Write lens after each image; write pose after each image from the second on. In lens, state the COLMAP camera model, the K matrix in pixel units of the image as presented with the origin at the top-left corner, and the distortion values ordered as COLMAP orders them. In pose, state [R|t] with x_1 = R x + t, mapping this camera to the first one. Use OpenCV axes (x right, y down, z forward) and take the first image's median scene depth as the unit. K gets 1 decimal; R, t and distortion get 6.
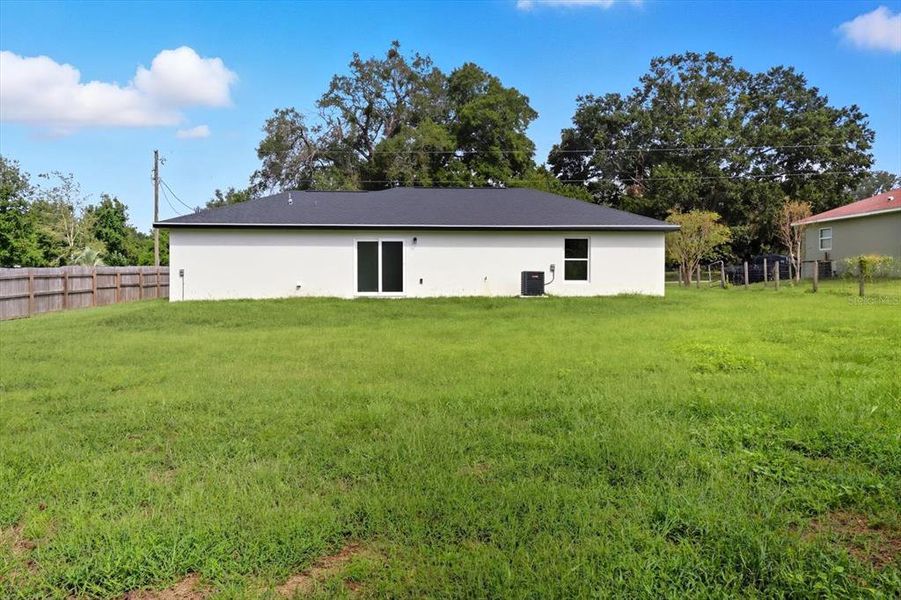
lens RADIAL K [[727.1, 0, 484.4], [0, 727.1, 297.4], [0, 0, 1]] dist [0.013117, 0.015402]
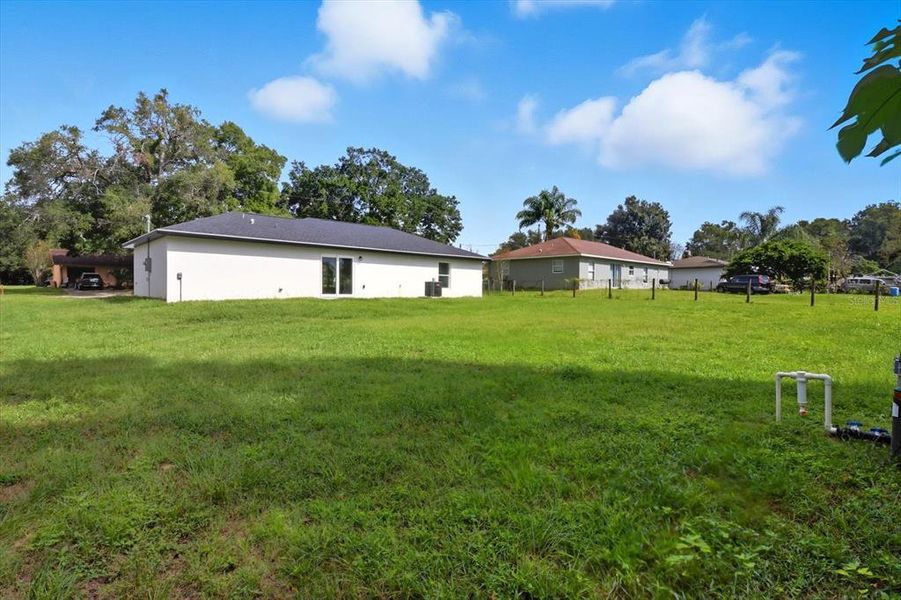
lens RADIAL K [[477.2, 0, 472.5], [0, 477.2, 297.2], [0, 0, 1]] dist [-0.002601, -0.005111]
pose [[0.745750, 0.001442, 0.666225, -0.554727], [0.006022, 0.999942, -0.008905, 0.007669], [-0.666199, 0.010653, 0.745698, 0.154425]]
